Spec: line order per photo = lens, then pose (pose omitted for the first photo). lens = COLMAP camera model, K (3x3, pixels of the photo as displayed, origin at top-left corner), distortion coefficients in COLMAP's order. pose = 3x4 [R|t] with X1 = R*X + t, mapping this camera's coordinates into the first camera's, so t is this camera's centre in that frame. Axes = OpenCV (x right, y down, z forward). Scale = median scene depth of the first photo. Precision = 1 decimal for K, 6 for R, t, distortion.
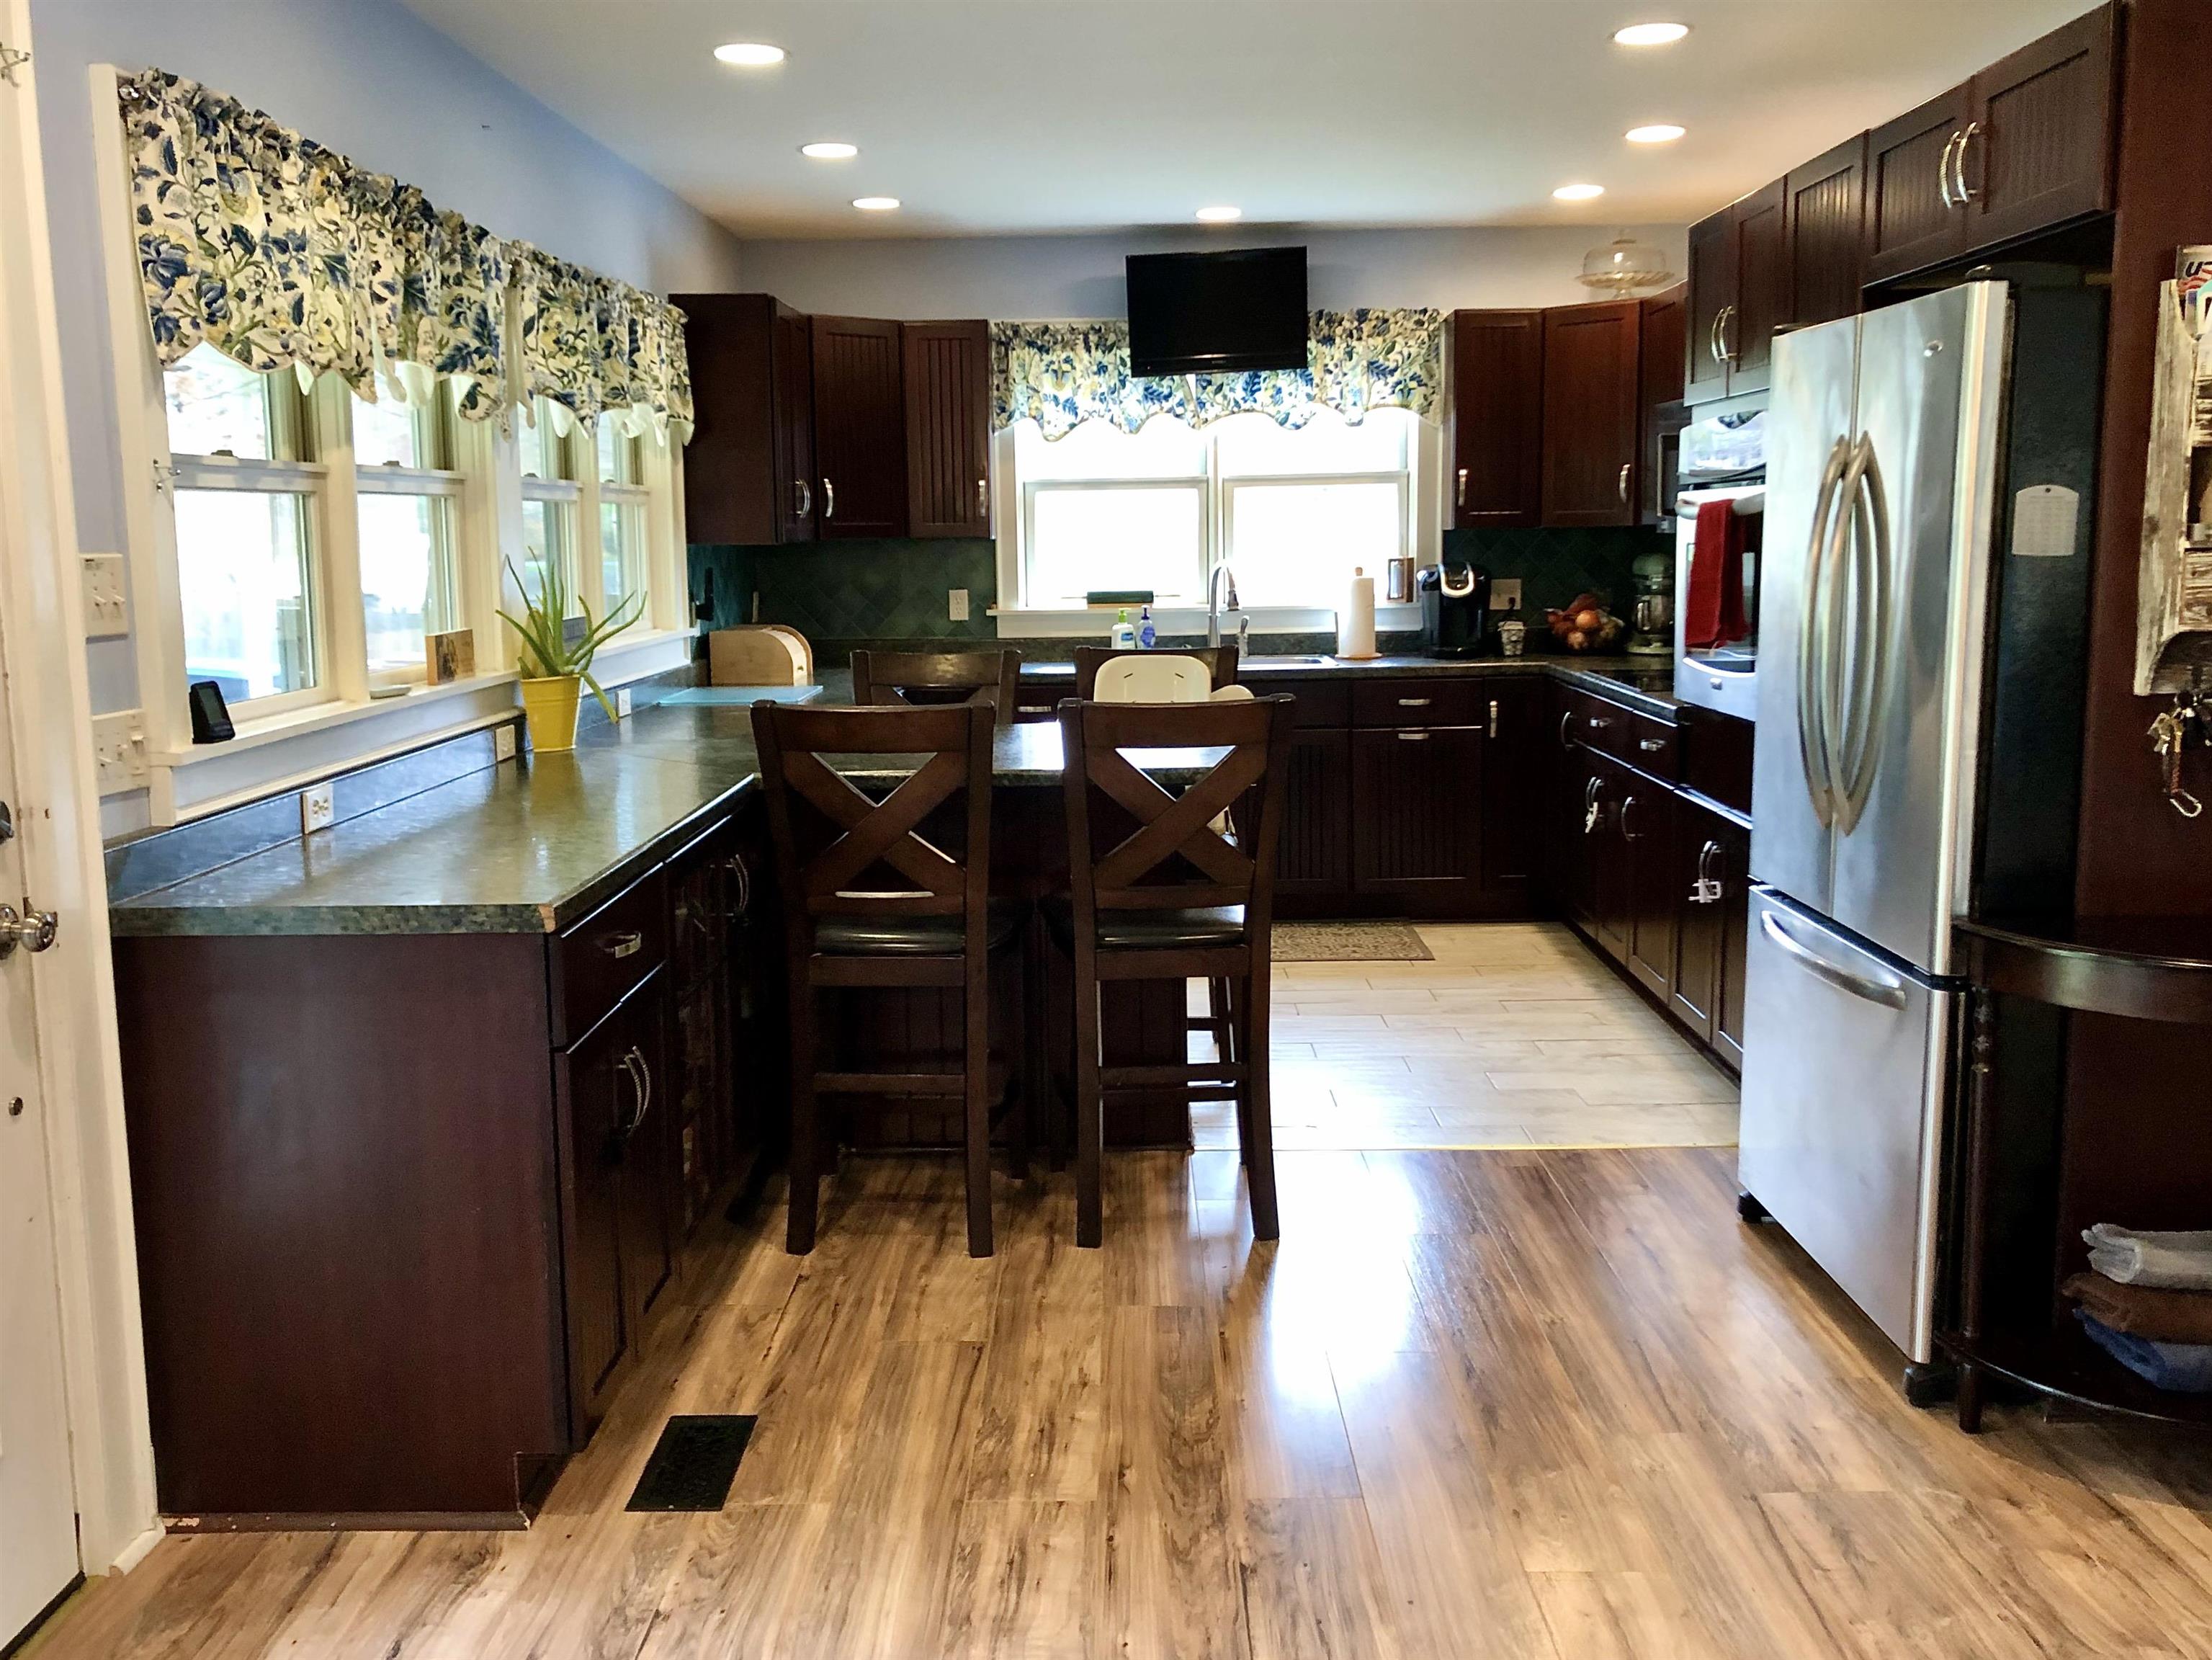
lens RADIAL K [[1959.9, 0, 1093.1], [0, 1959.9, 838.4], [0, 0, 1]] dist [0.070183, -0.068343]
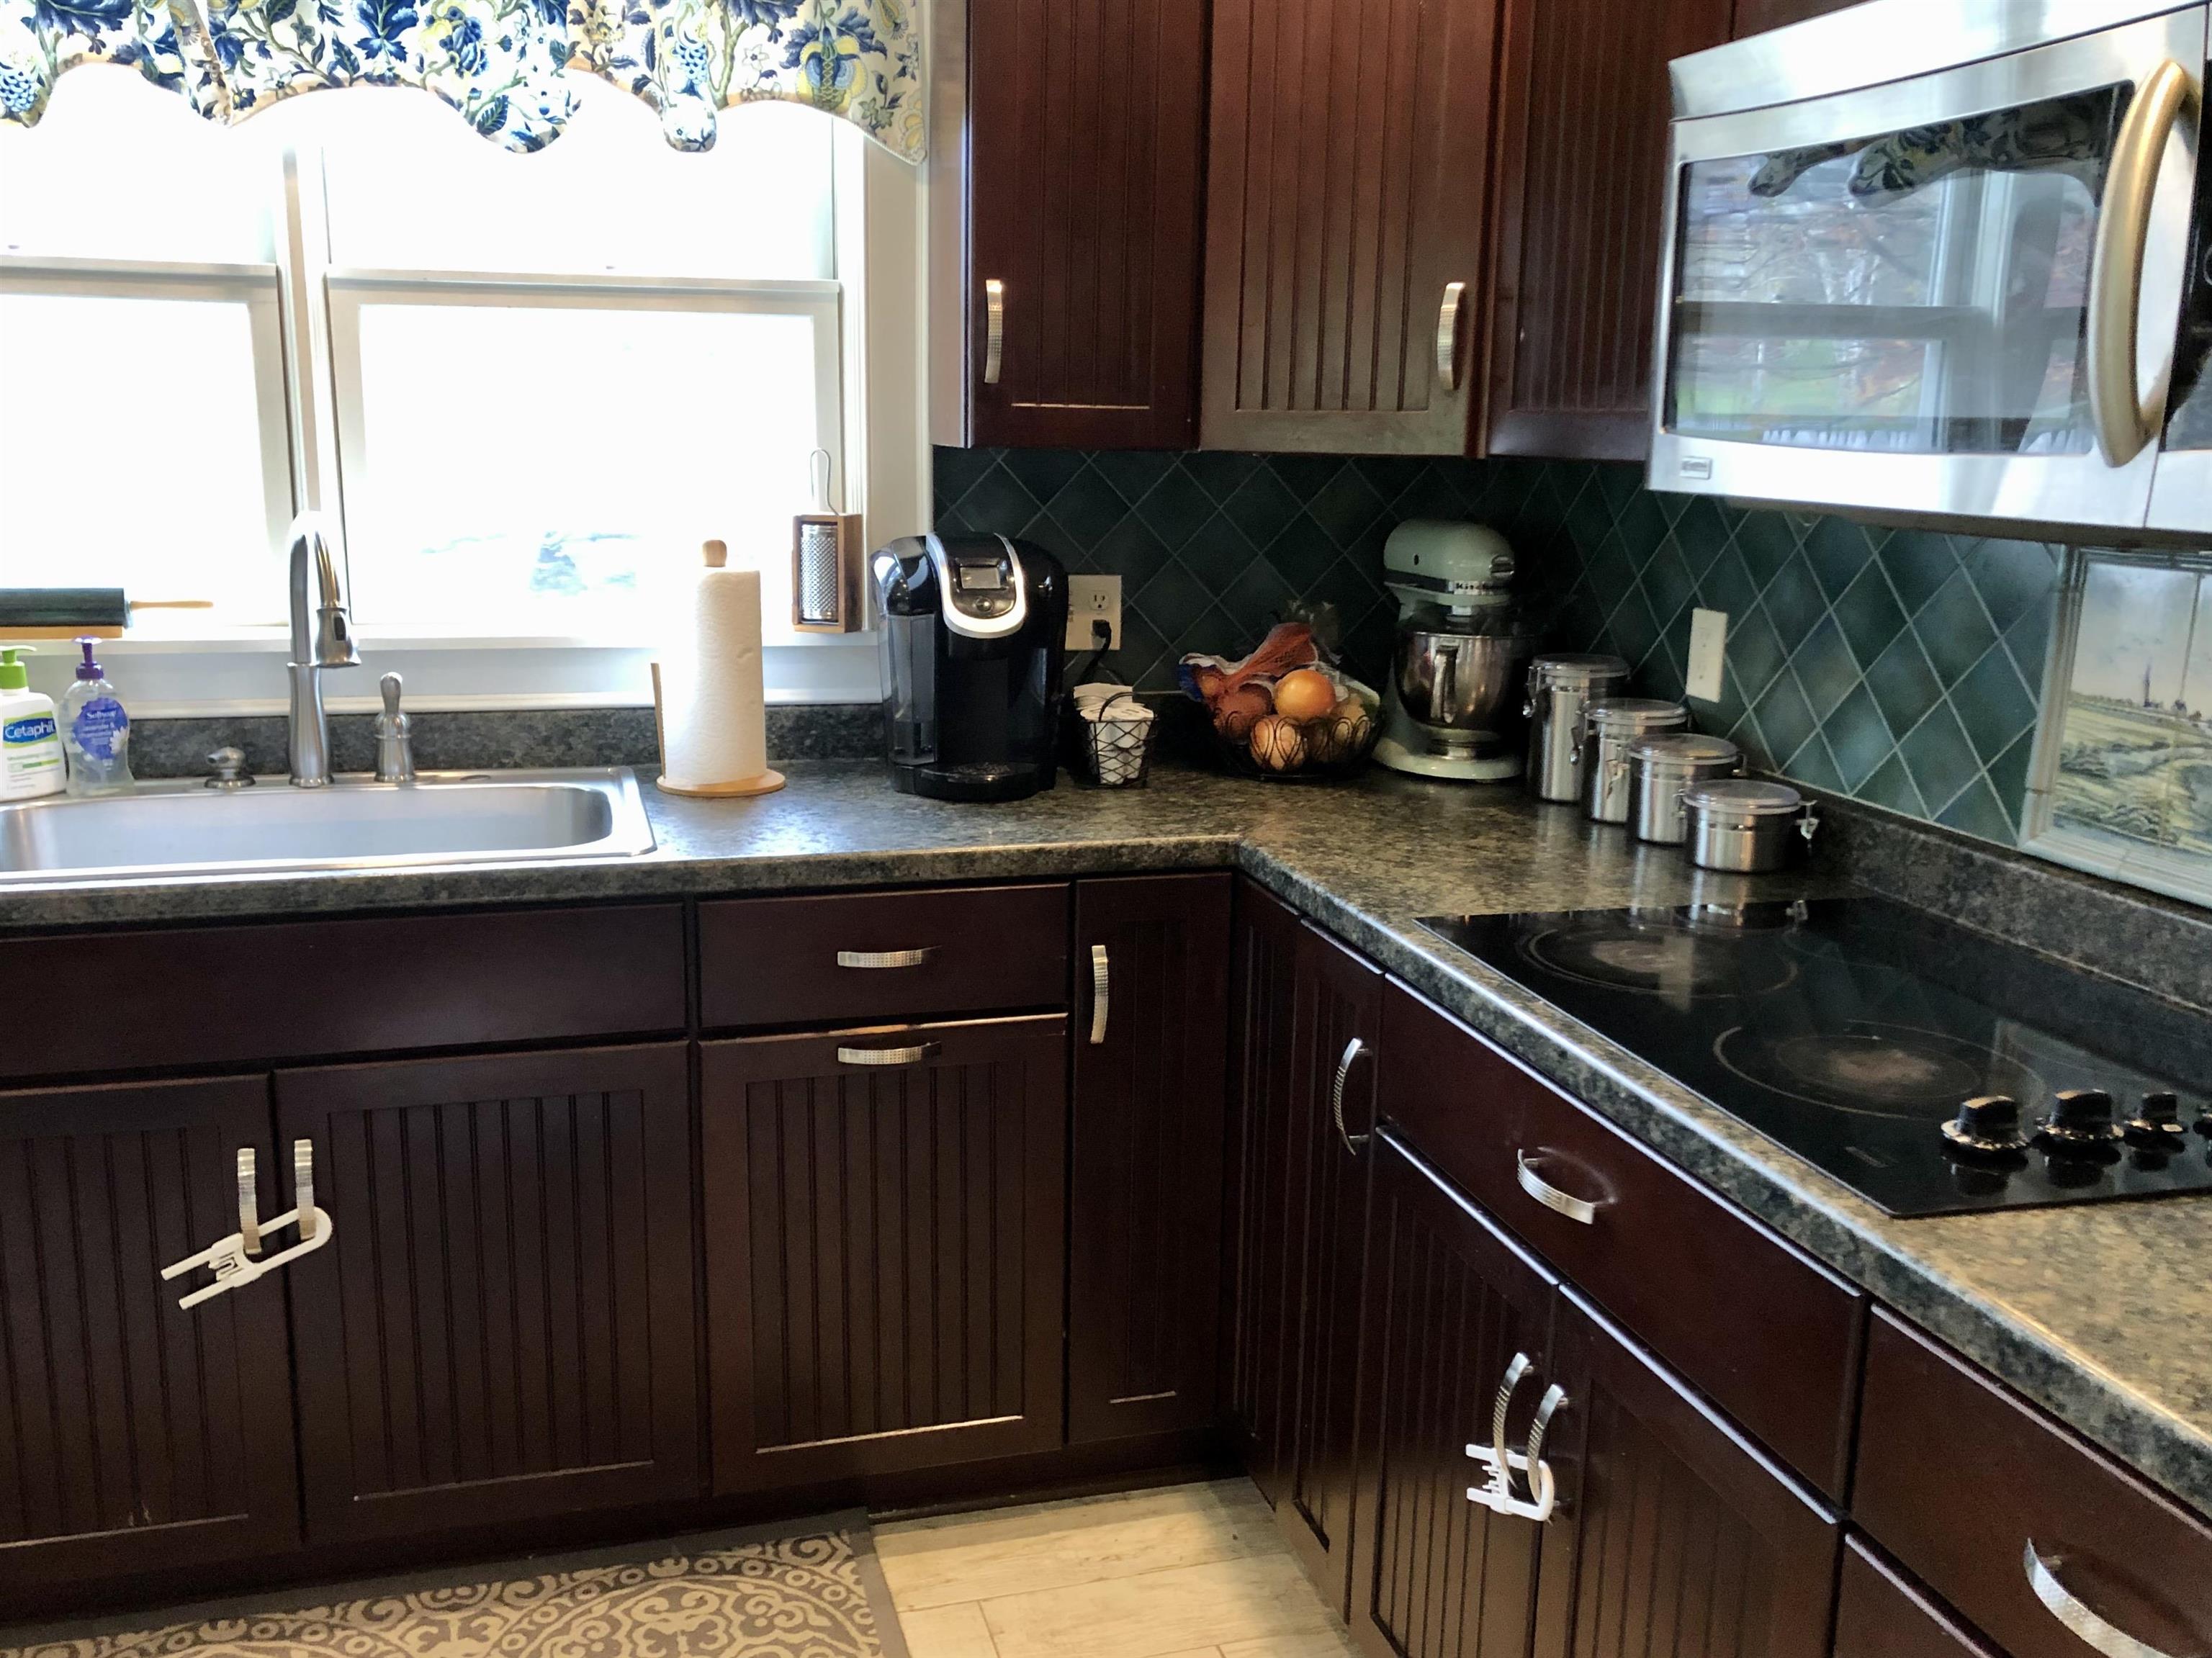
lens RADIAL K [[1959.5, 0, 1058.5], [0, 1959.5, 832.2], [0, 0, 1]] dist [0.070183, -0.068343]
pose [[0.961043, -0.027697, 0.275009, 0.094506], [0.011674, 0.998146, 0.059728, -0.104865], [-0.276153, -0.054191, 0.959585, 0.626187]]
